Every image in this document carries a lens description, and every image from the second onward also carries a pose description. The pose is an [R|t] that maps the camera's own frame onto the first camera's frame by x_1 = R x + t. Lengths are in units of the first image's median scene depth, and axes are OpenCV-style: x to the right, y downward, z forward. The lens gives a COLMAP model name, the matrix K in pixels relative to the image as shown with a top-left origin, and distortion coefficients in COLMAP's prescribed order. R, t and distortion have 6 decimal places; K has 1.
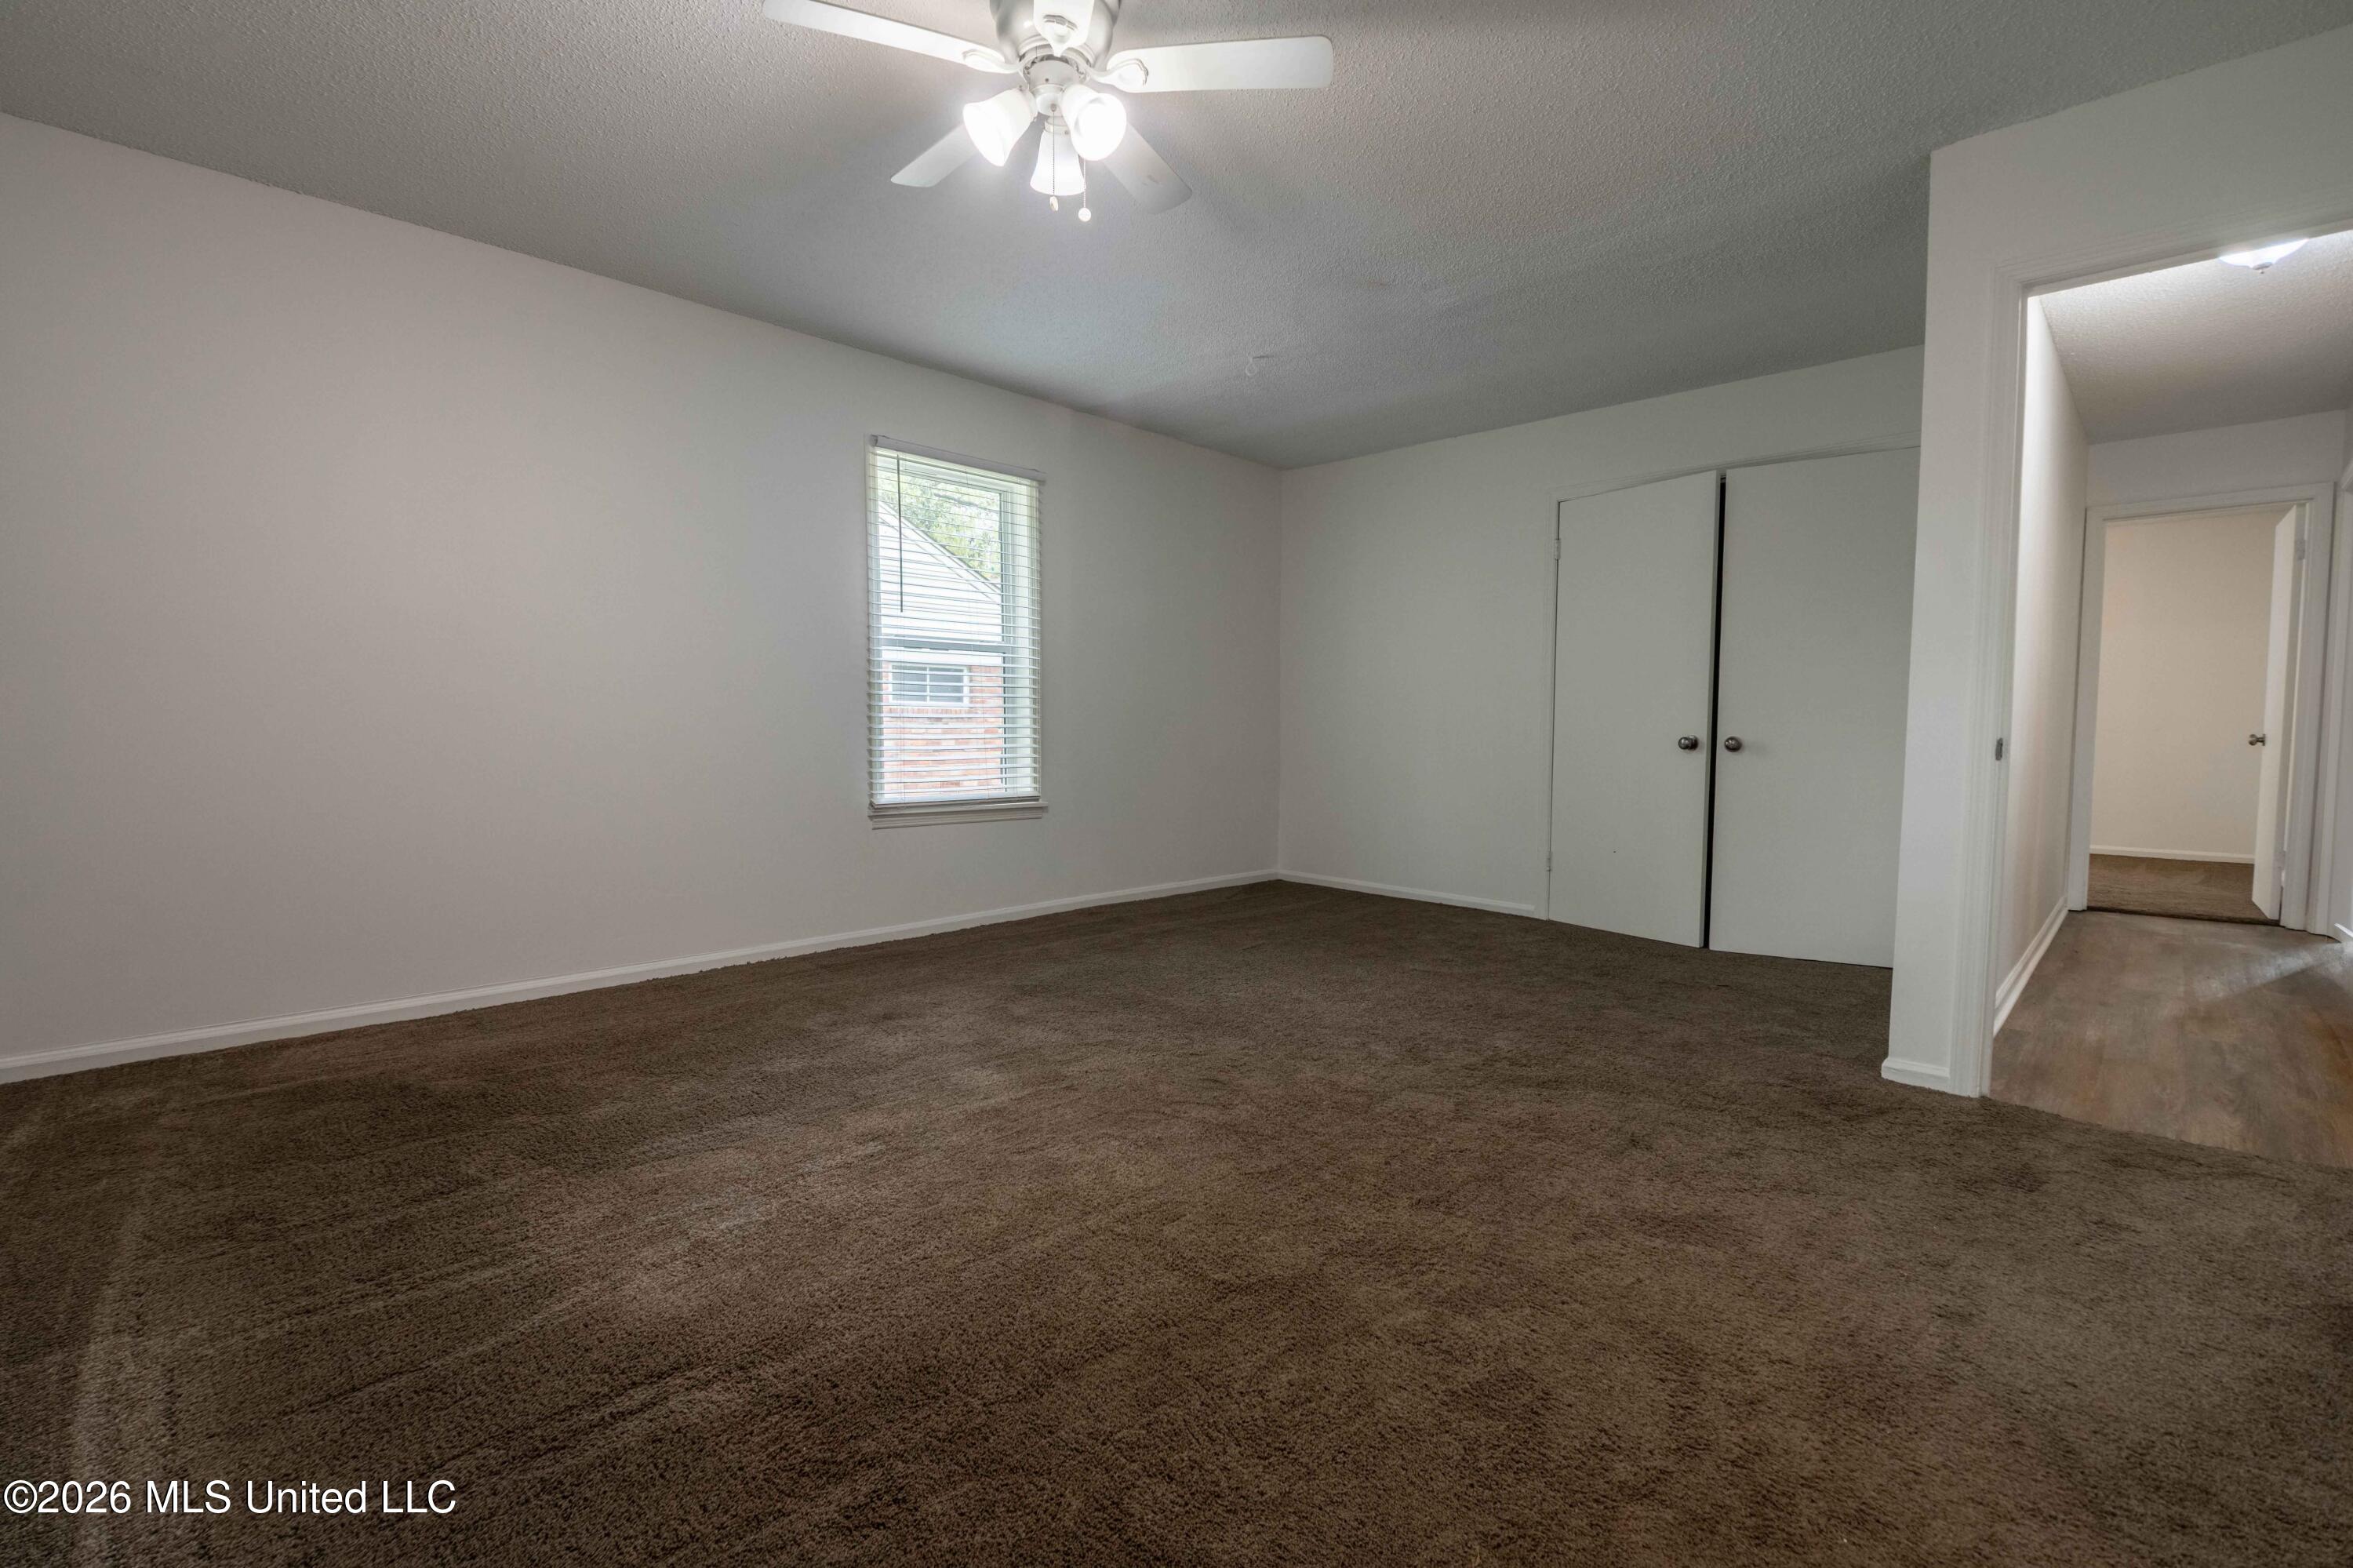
lens RADIAL K [[1062.0, 0, 1149.3], [0, 1062.0, 792.2], [0, 0, 1]] dist [0.003557, -0.011277]
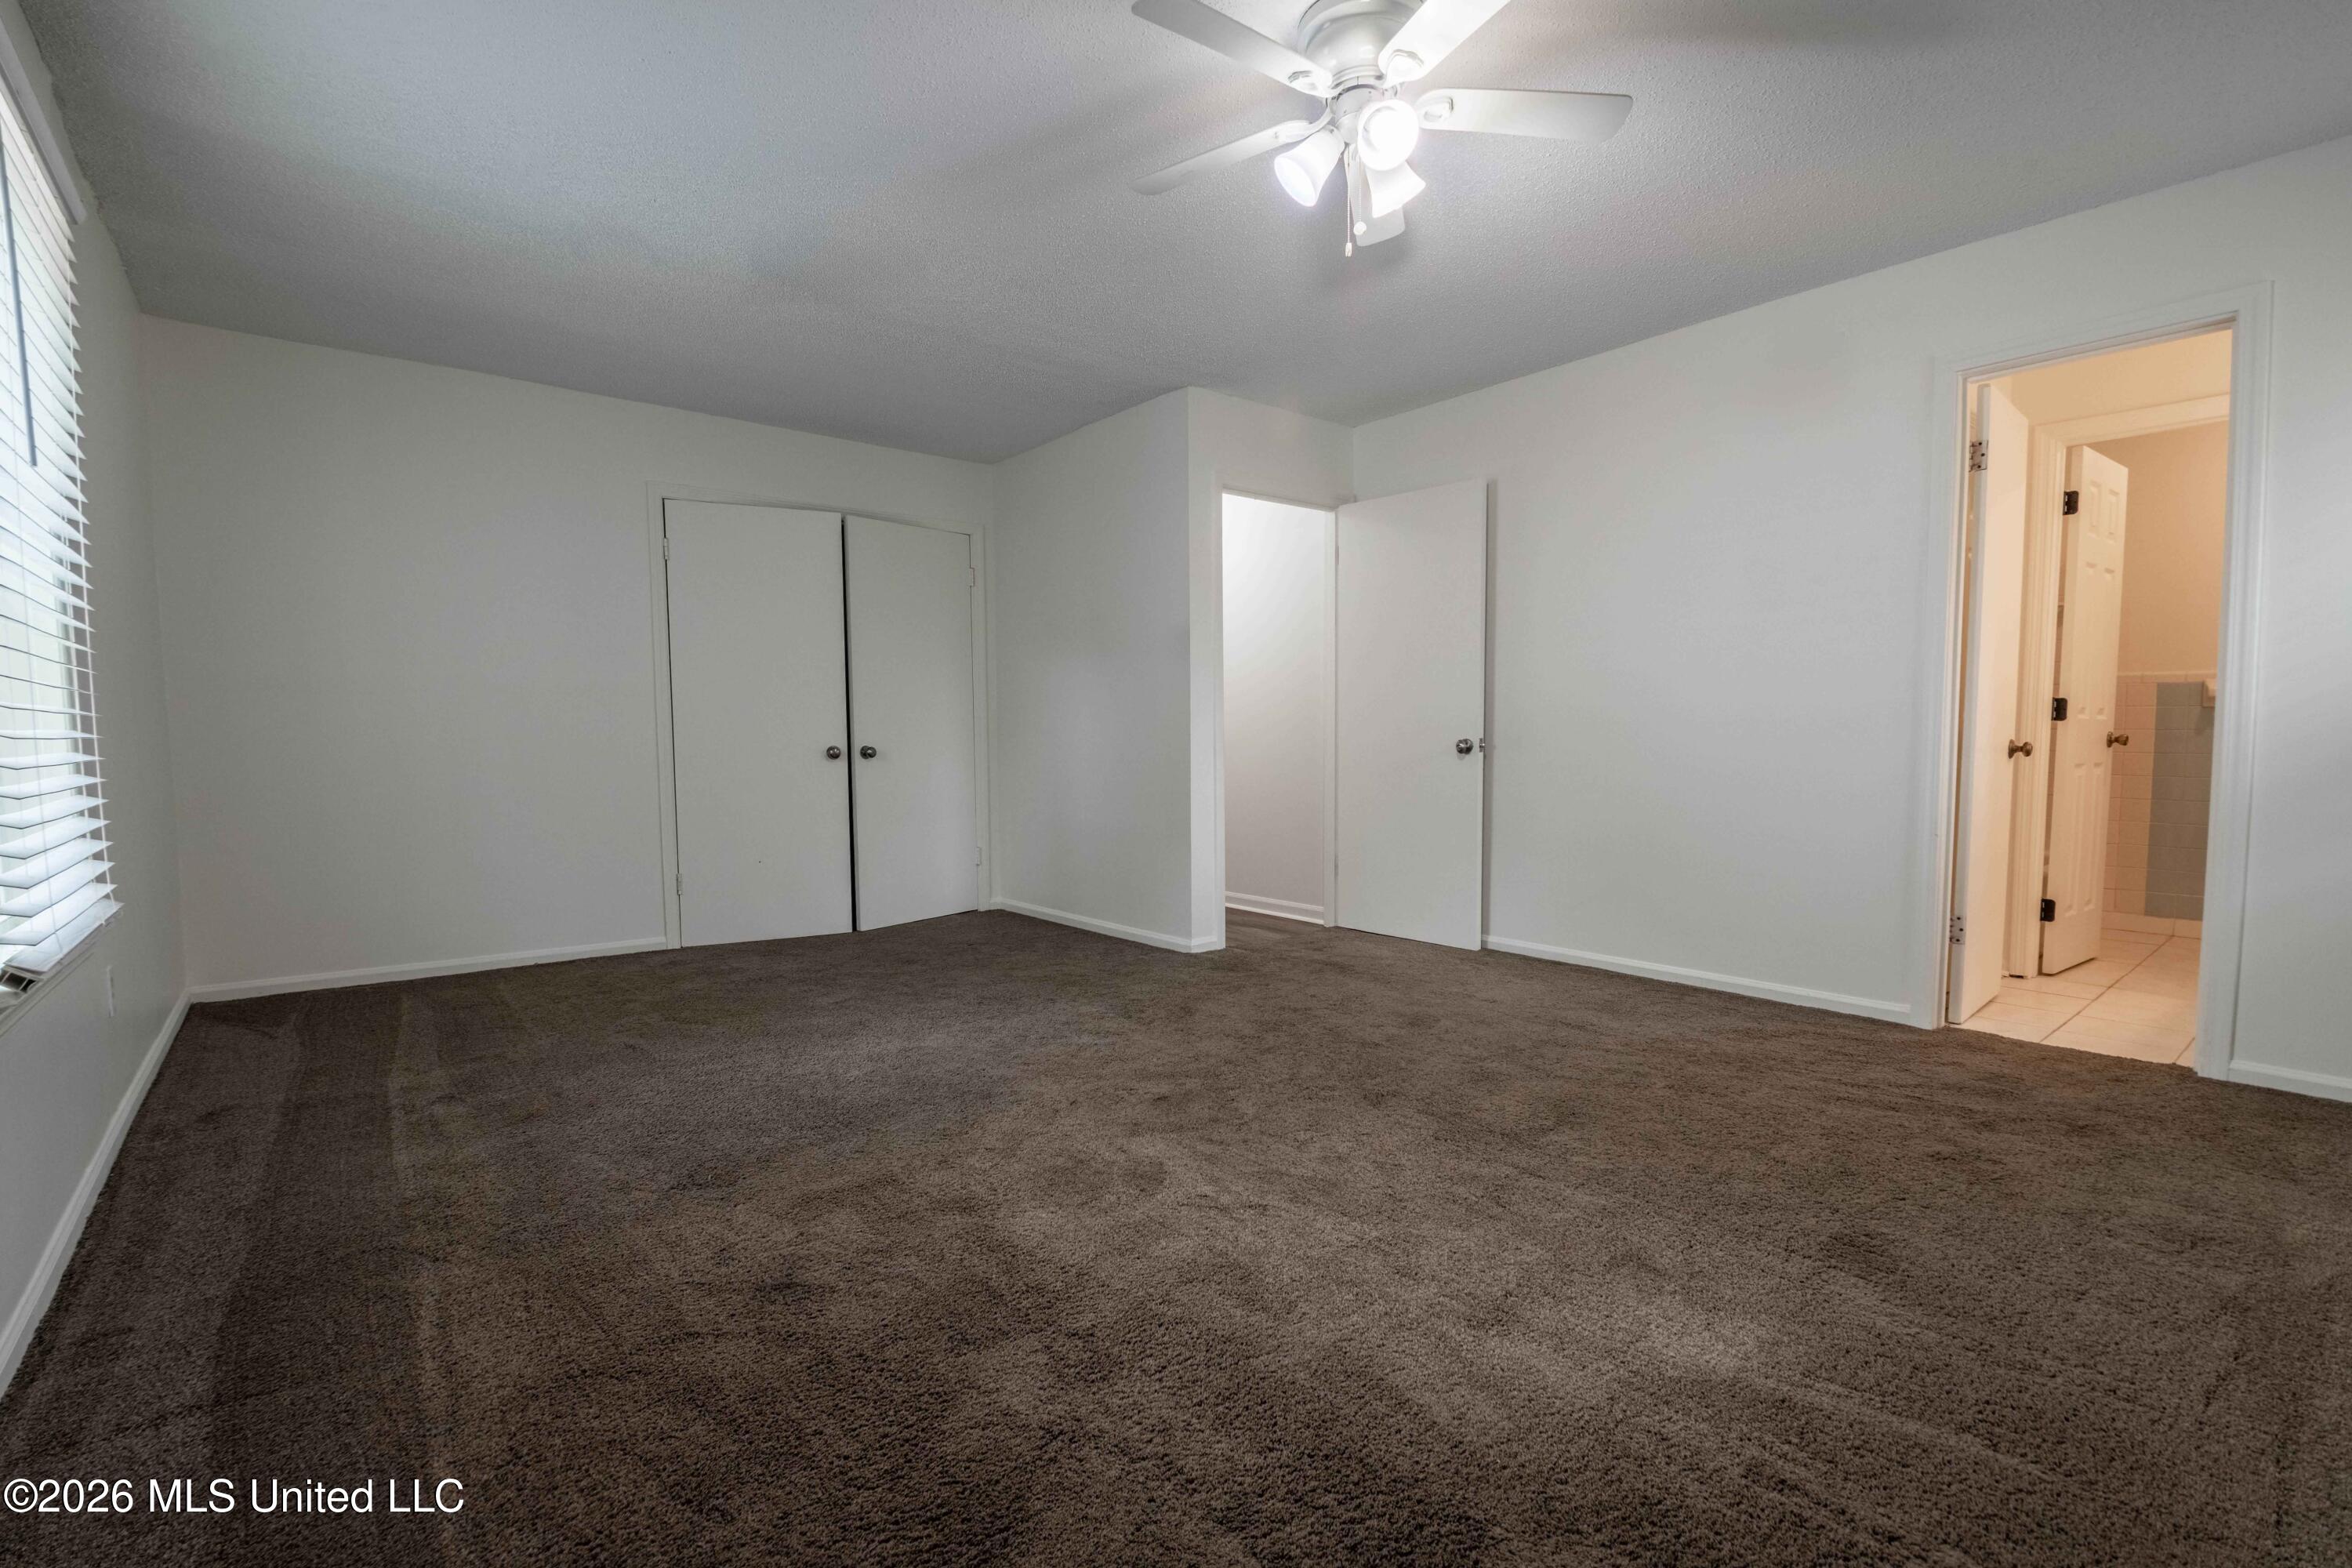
lens RADIAL K [[1061.5, 0, 1148.8], [0, 1061.5, 792.2], [0, 0, 1]] dist [0.003557, -0.011277]
pose [[0.108884, -0.069019, 0.991655, -0.809976], [0.074145, 0.995372, 0.061137, -0.069255], [-0.991285, 0.066870, 0.113498, 0.780616]]
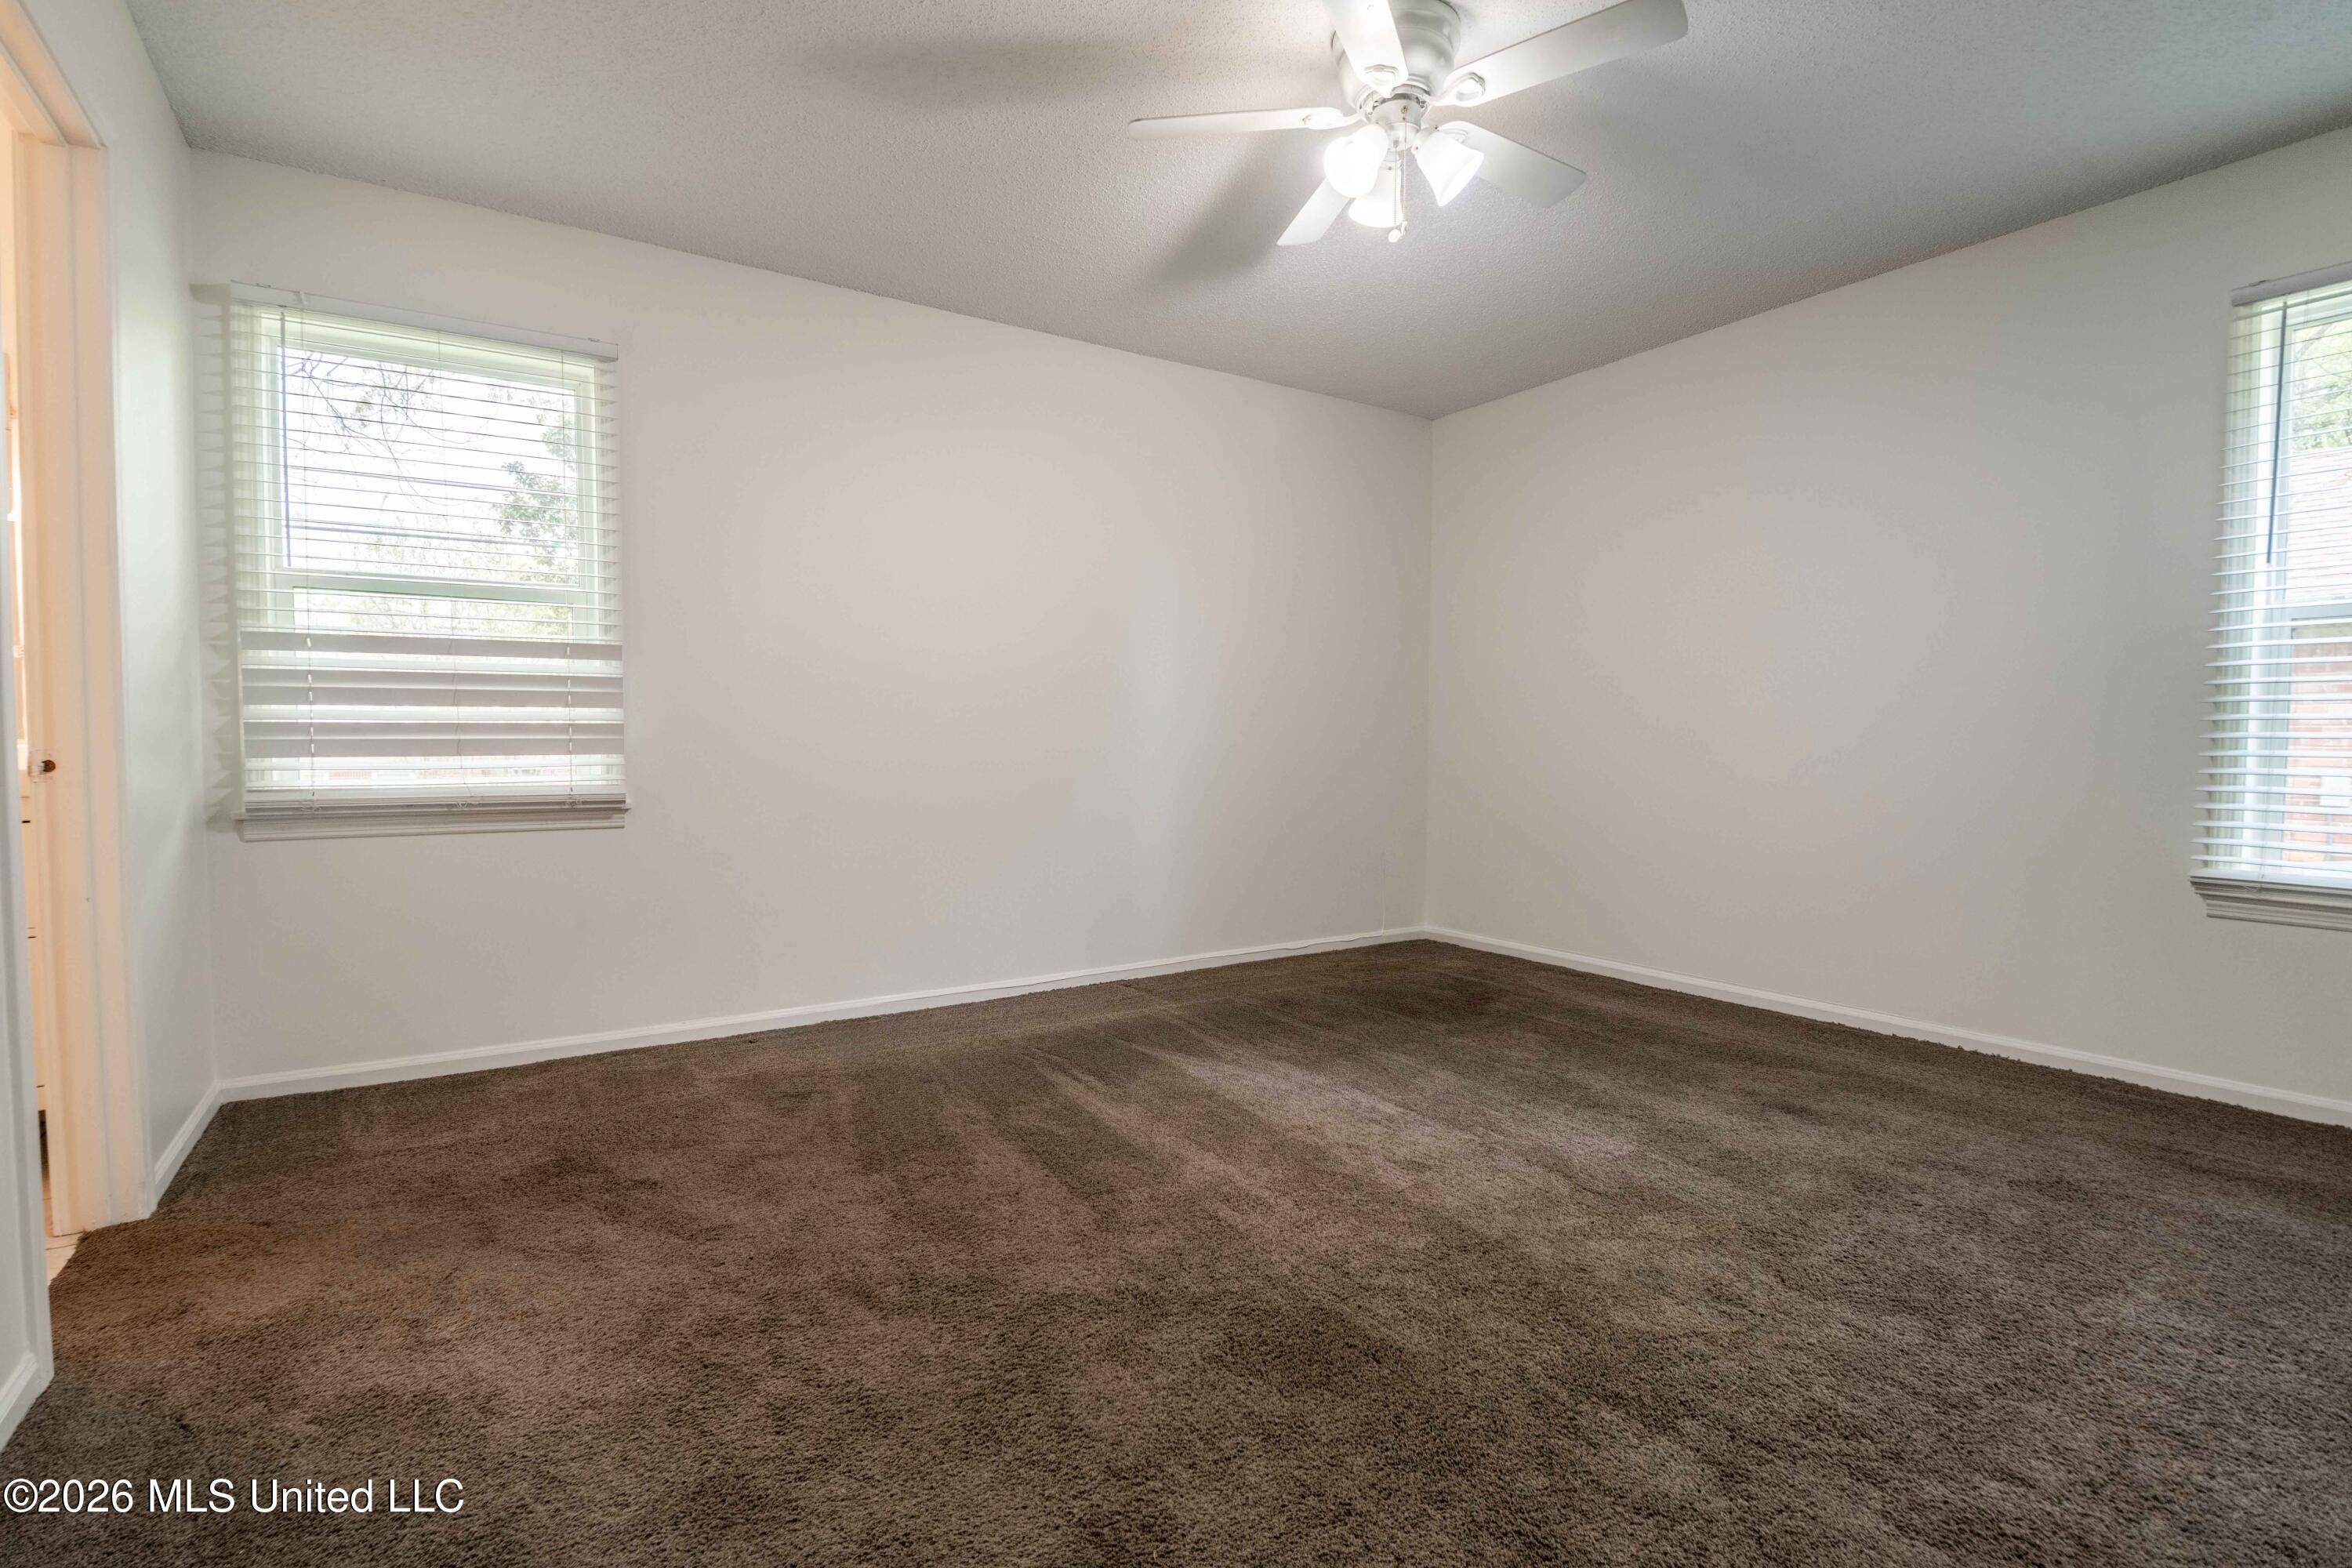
lens RADIAL K [[1061.5, 0, 1148.8], [0, 1061.5, 792.2], [0, 0, 1]] dist [0.003557, -0.011277]
pose [[-0.228169, 0.040440, -0.972781, 0.689805], [-0.064064, 0.996348, 0.056446, -0.047127], [0.971512, 0.075199, -0.224745, 0.732187]]
